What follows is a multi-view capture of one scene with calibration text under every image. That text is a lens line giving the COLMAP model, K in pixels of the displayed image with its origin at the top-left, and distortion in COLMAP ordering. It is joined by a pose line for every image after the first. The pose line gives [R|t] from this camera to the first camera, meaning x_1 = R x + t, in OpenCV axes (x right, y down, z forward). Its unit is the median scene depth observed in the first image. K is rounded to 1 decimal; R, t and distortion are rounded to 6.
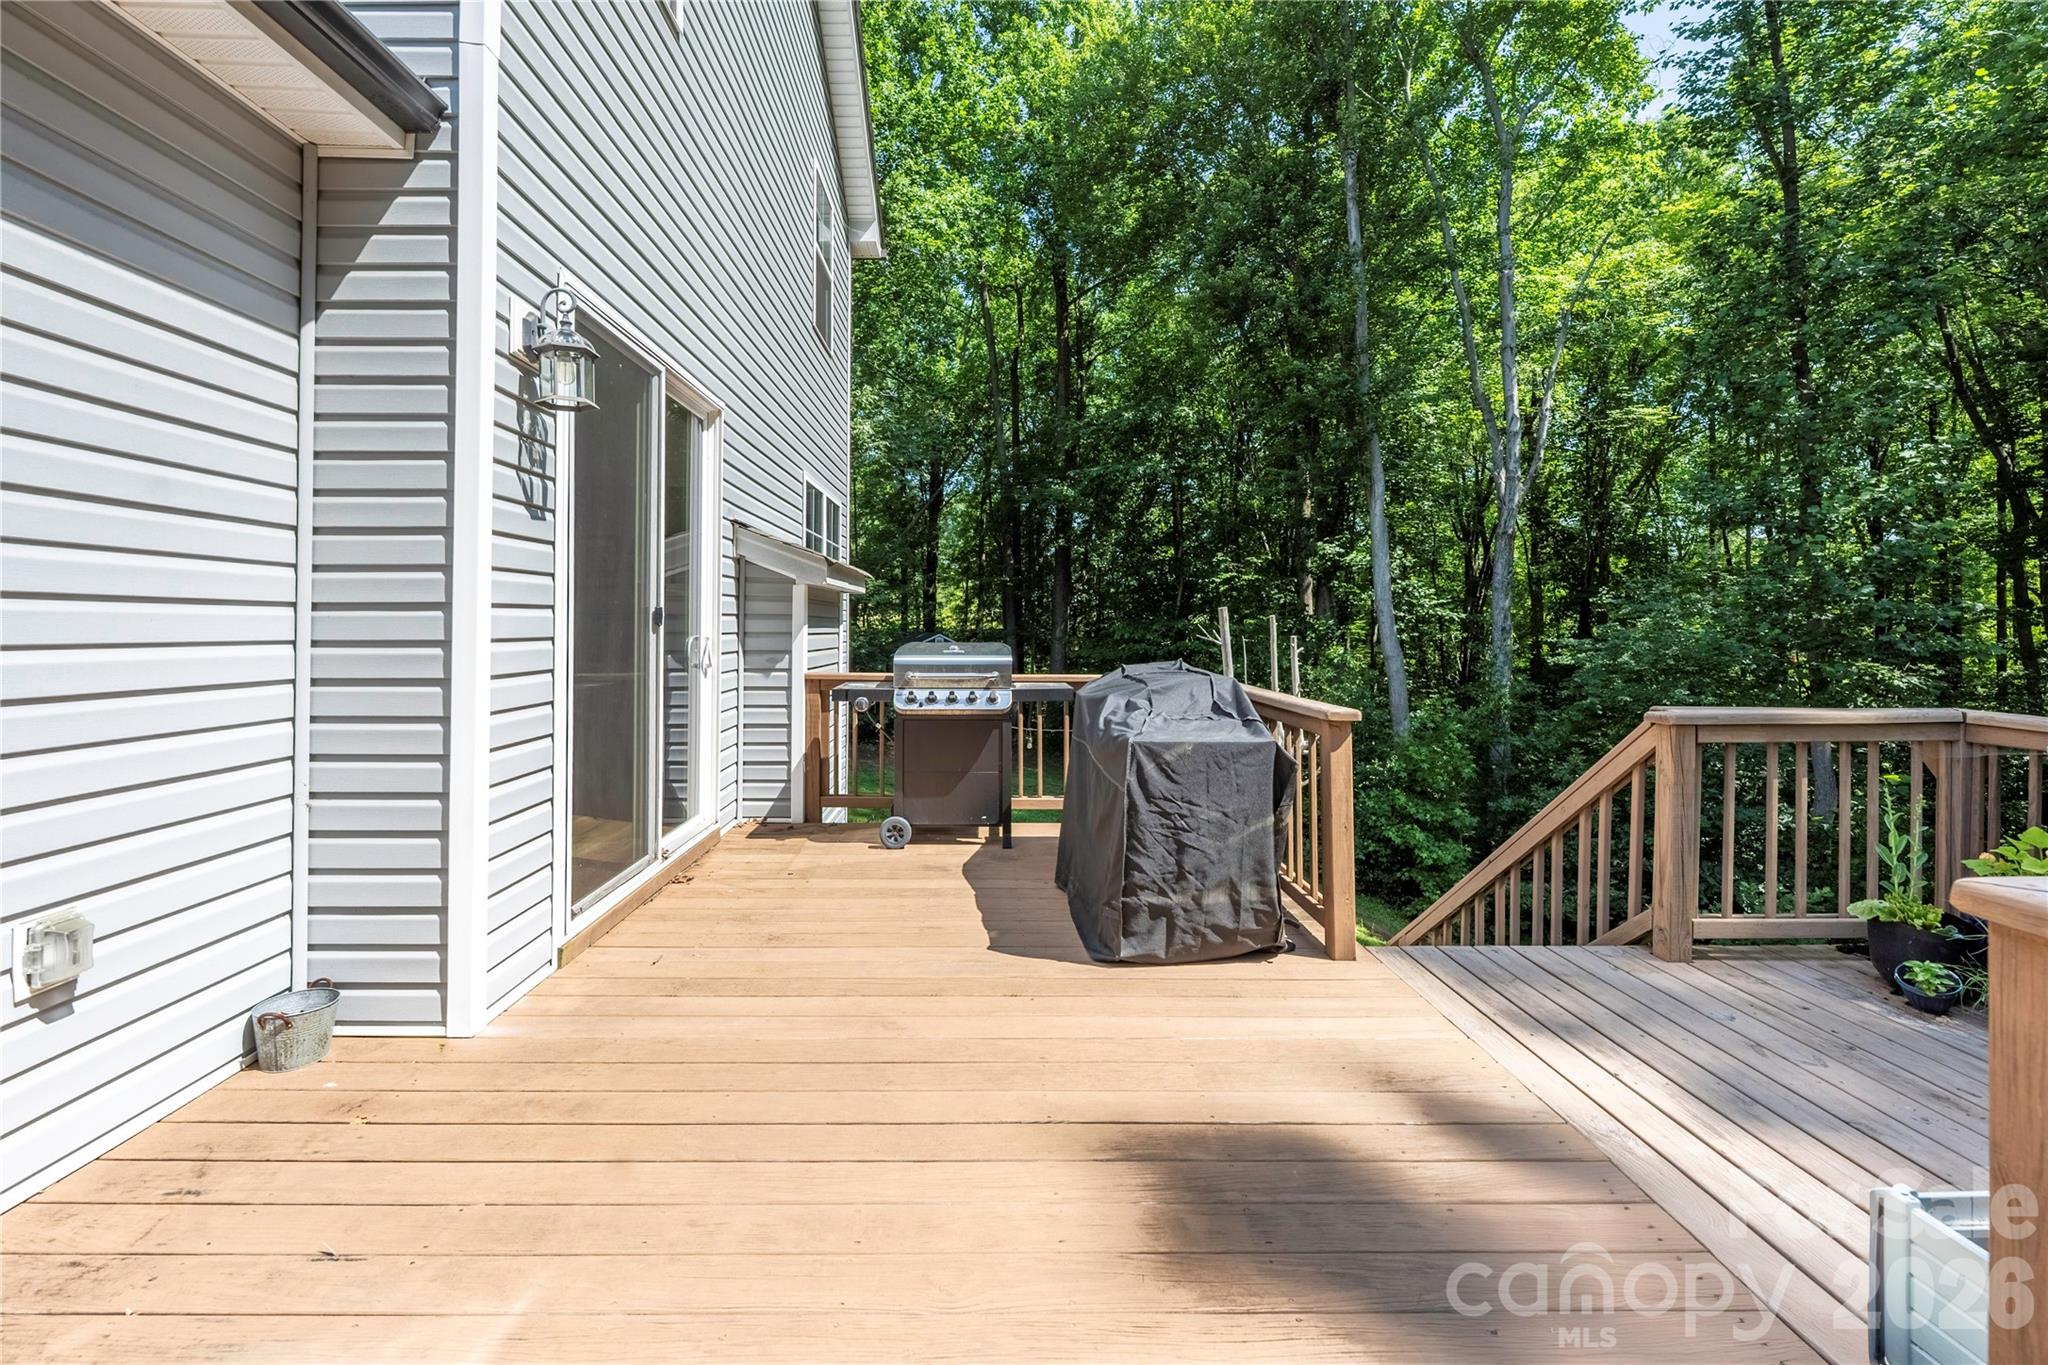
lens RADIAL K [[838.7, 0, 998.6], [0, 838.7, 617.3], [0, 0, 1]] dist [-0.002883, -0.000434]
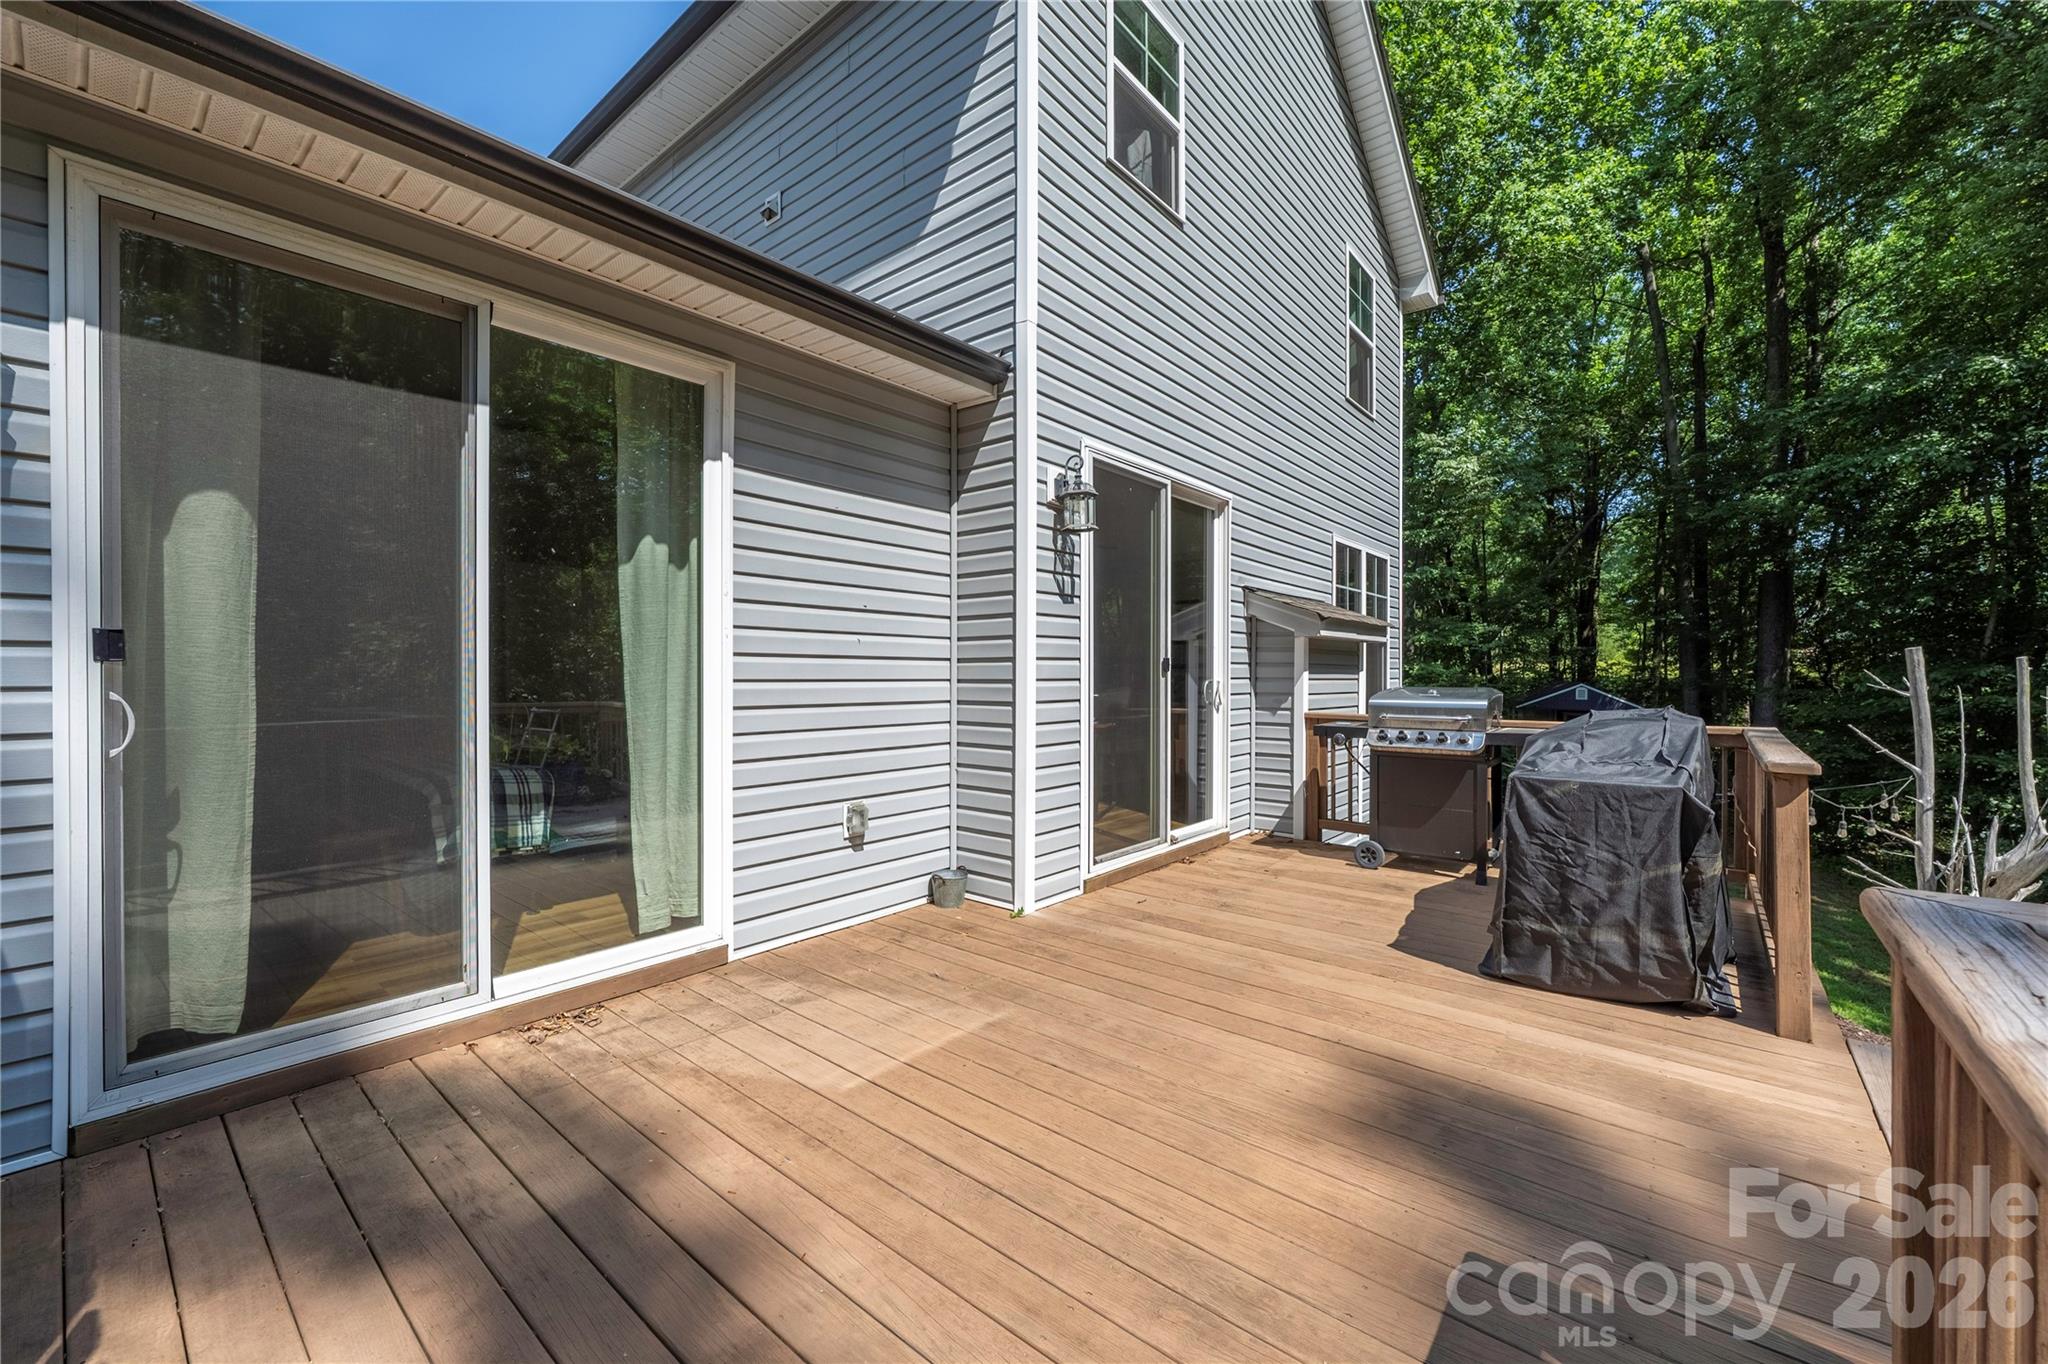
lens RADIAL K [[811.1, 0, 1024.0], [0, 811.1, 682.0], [0, 0, 1]] dist [0.000487, -0.000042]
pose [[0.759641, 0.005051, -0.650323, 0.359651], [0.007068, 0.999847, 0.016022, 0.005462], [0.650305, -0.016767, 0.759488, -0.199765]]
